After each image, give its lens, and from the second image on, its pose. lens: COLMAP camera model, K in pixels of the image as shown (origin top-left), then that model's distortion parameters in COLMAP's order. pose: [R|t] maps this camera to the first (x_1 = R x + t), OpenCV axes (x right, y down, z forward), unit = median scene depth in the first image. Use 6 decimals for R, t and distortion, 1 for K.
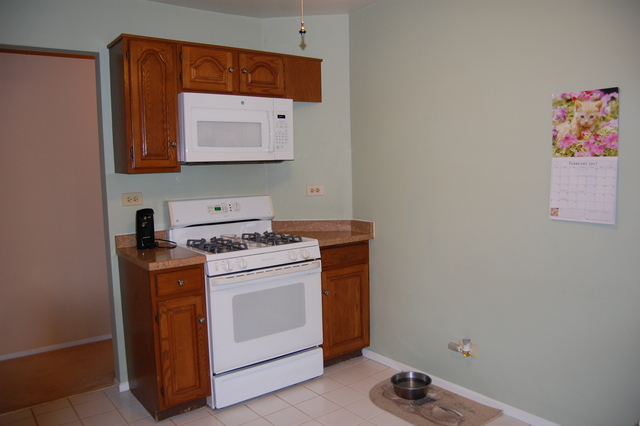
lens RADIAL K [[509.3, 0, 320.1], [0, 509.3, 213.2], [0, 0, 1]] dist [-0.062589, 0.004962]
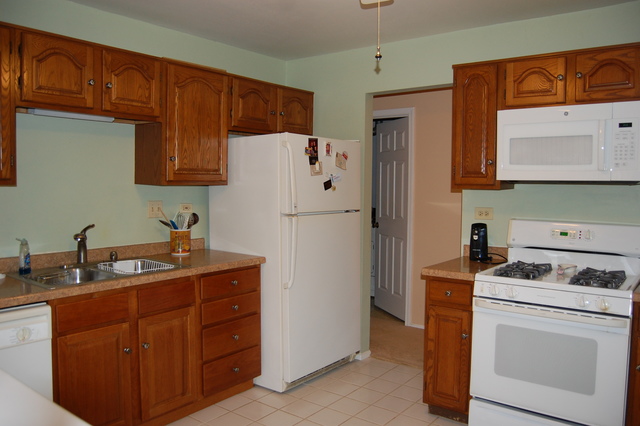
lens RADIAL K [[509.3, 0, 322.0], [0, 509.3, 213.7], [0, 0, 1]] dist [-0.062589, 0.004962]
pose [[0.261801, 0.085655, -0.961313, 0.588350], [-0.106776, 0.992510, 0.059355, -0.056325], [0.959197, 0.087106, 0.268986, 0.397661]]
